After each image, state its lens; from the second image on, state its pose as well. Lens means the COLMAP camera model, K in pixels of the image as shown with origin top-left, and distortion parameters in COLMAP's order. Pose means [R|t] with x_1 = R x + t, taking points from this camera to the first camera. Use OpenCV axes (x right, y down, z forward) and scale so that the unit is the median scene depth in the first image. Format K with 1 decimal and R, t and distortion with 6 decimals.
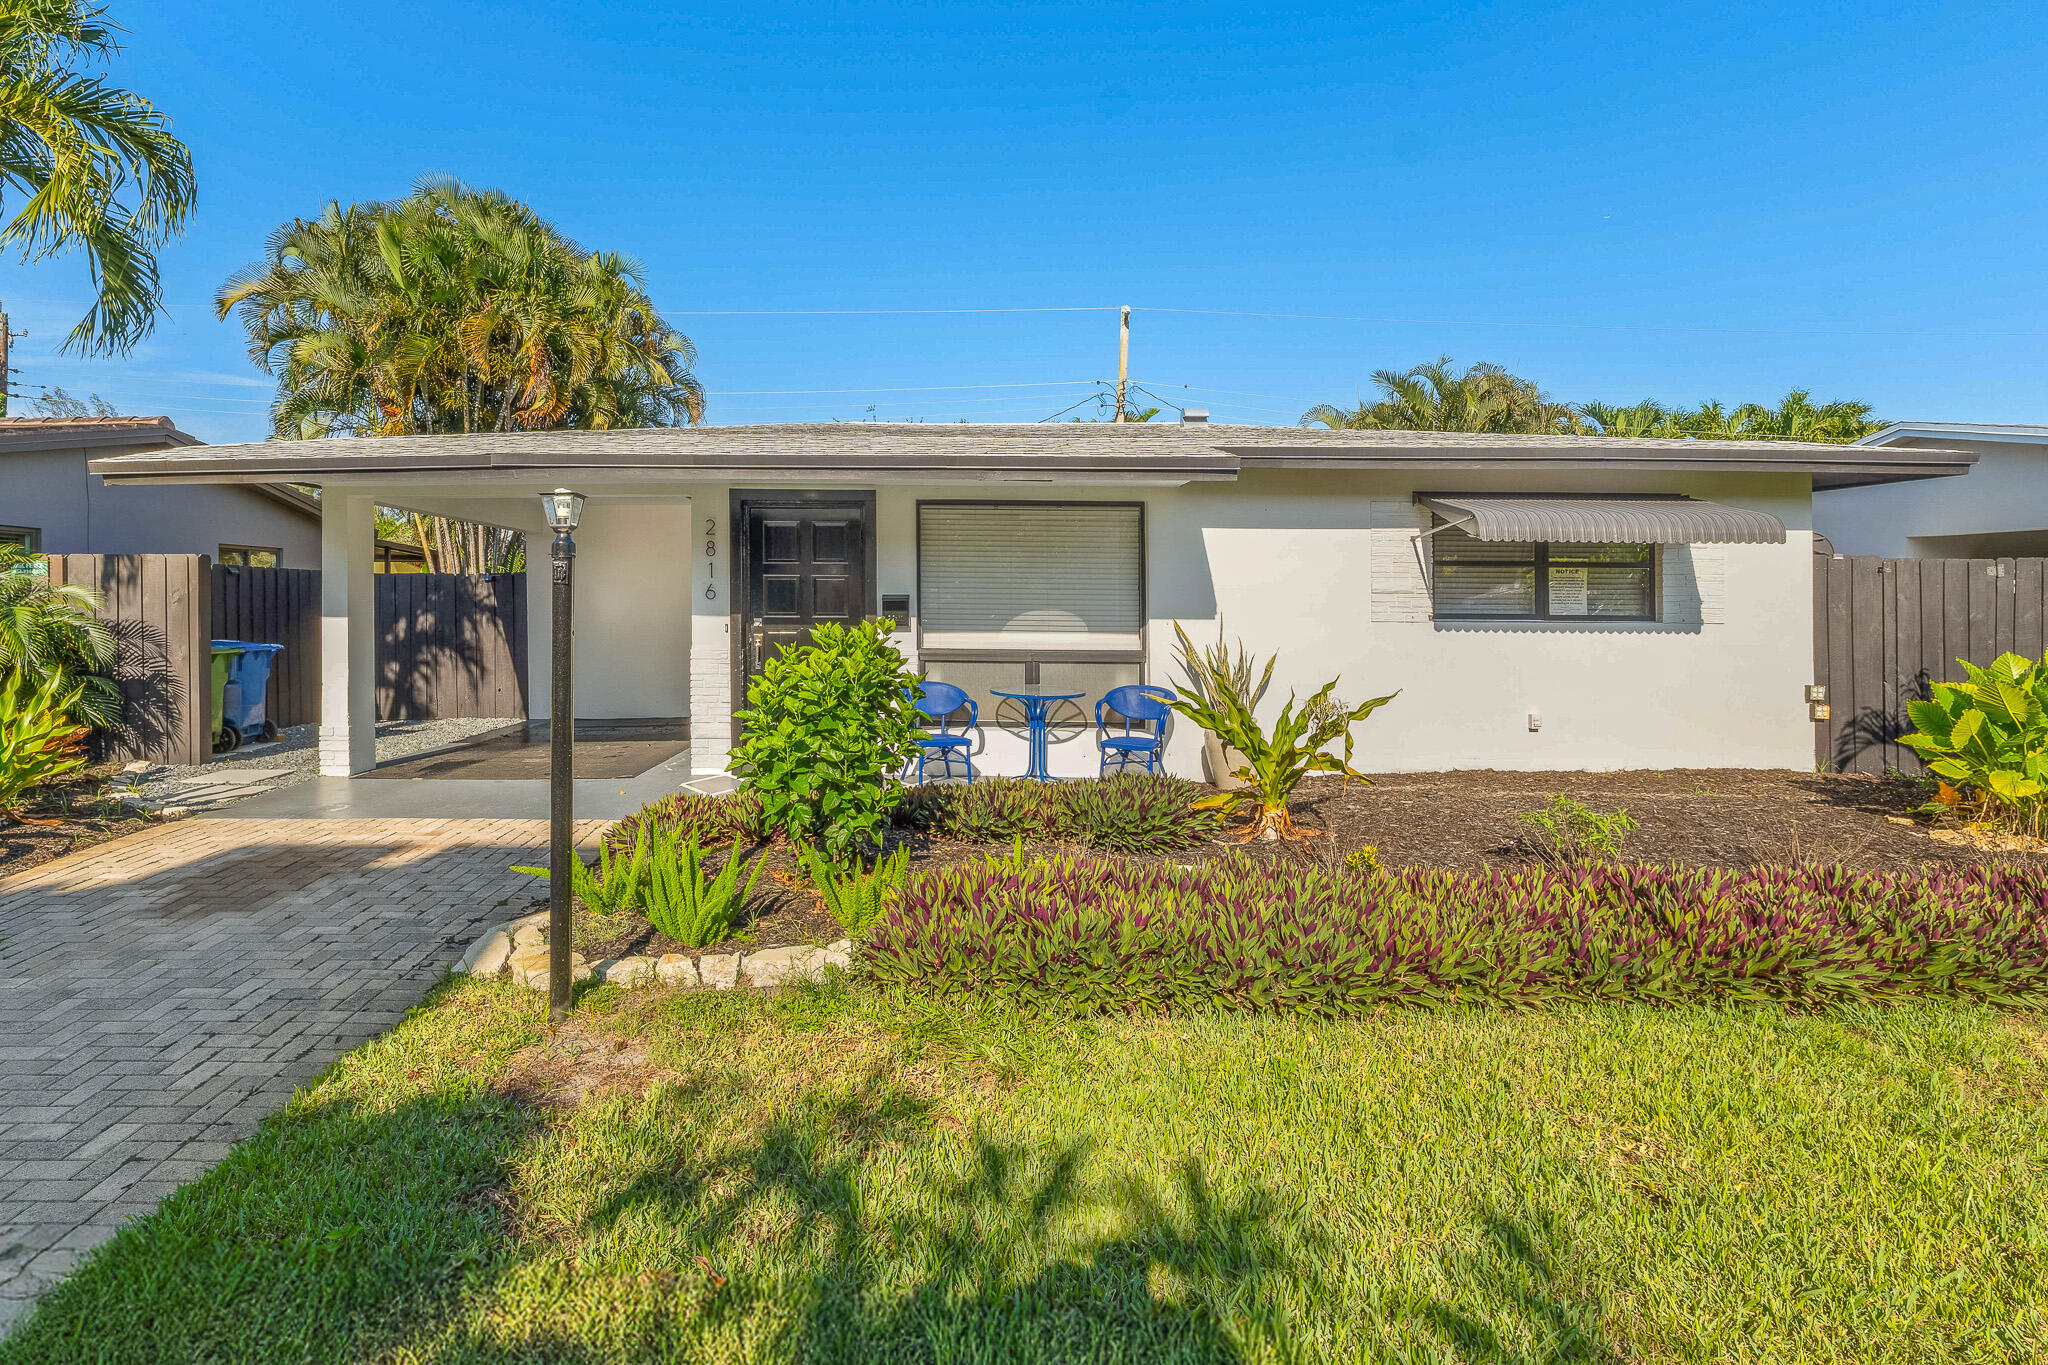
lens RADIAL K [[1051.8, 0, 991.5], [0, 1051.8, 595.3], [0, 0, 1]] dist [-0.003243, -0.000711]
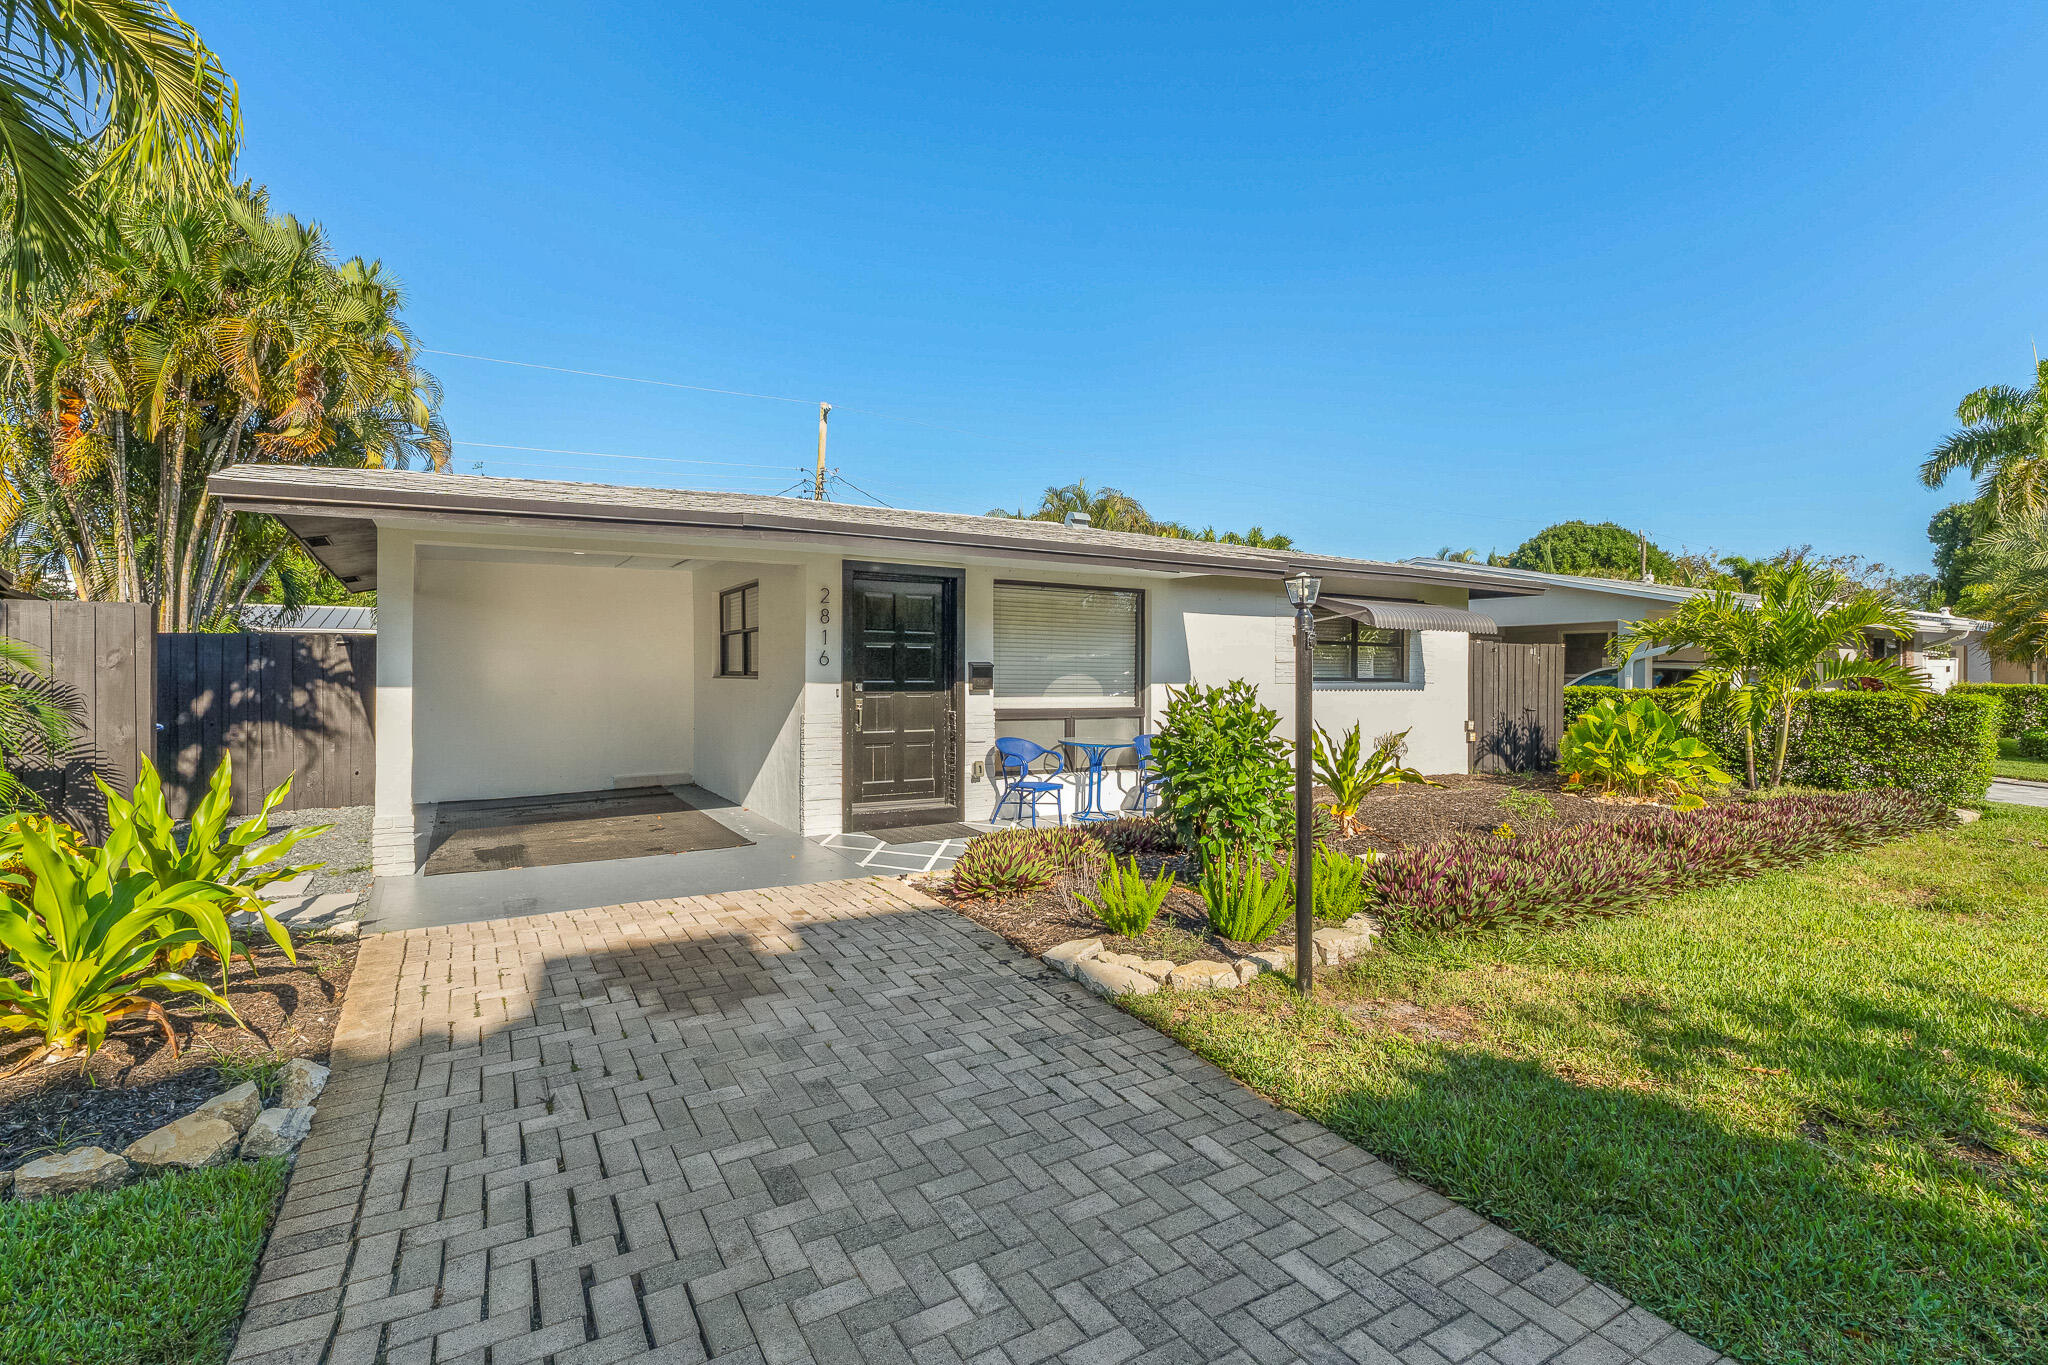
lens RADIAL K [[953.6, 0, 1007.5], [0, 953.6, 672.2], [0, 0, 1]] dist [0.001837, 0.001269]
pose [[0.858048, 0.000180, 0.513569, -0.593933], [-0.004179, 0.999969, 0.006633, 0.003258], [-0.513552, -0.007838, 0.858022, 0.095764]]
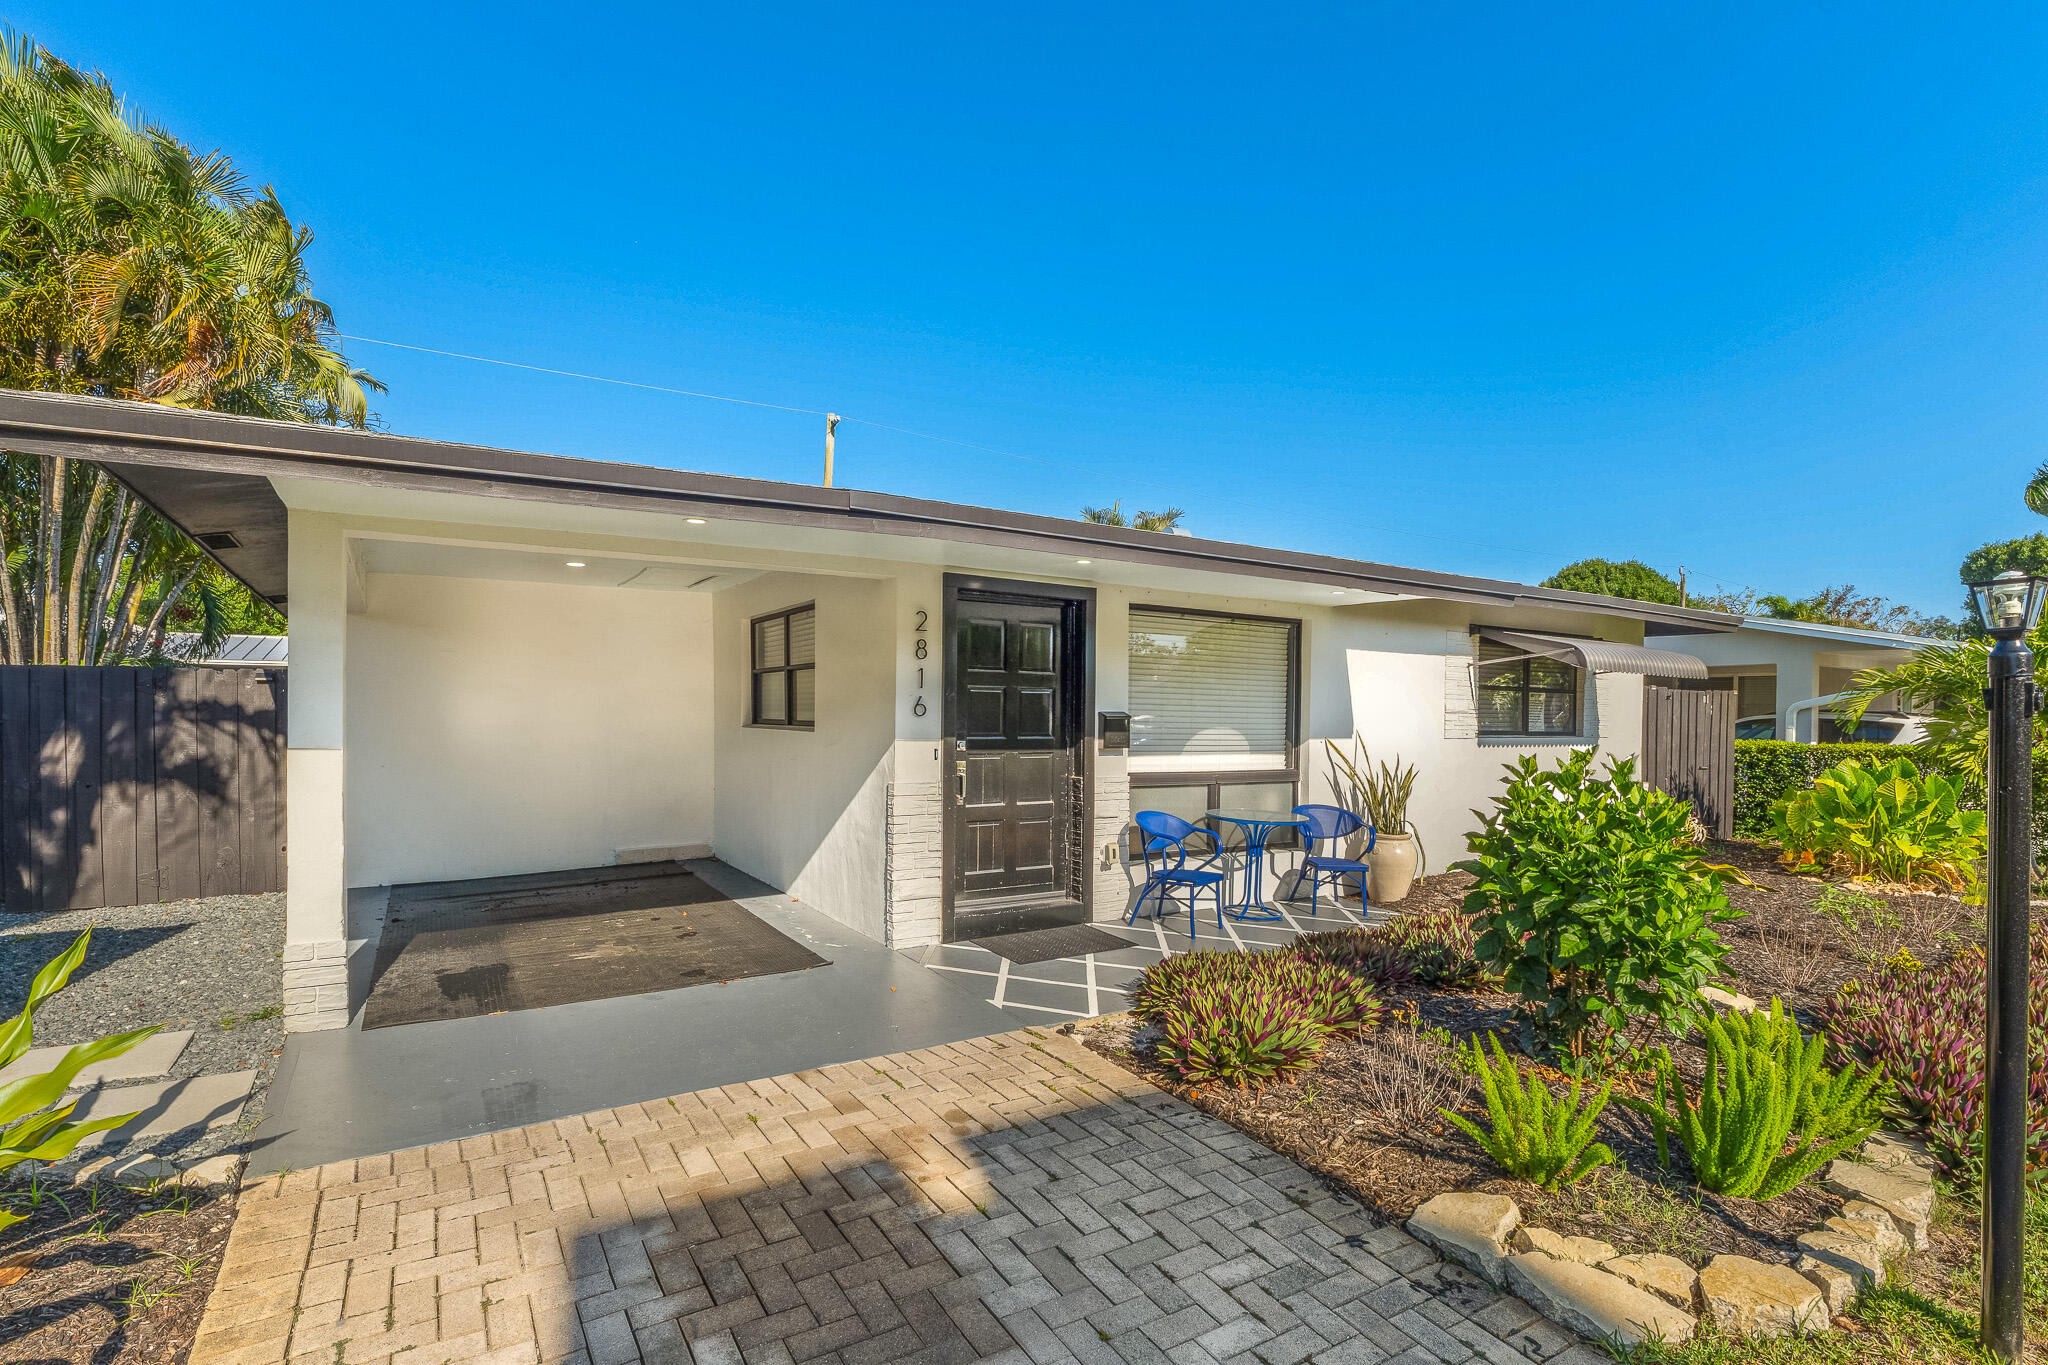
lens RADIAL K [[953.6, 0, 995.6], [0, 953.6, 724.6], [0, 0, 1]] dist [0.001837, 0.001269]
pose [[0.848500, -0.002037, 0.529191, -0.584361], [-0.010890, 0.999714, 0.021310, -0.005806], [-0.529083, -0.023844, 0.848235, 0.385958]]
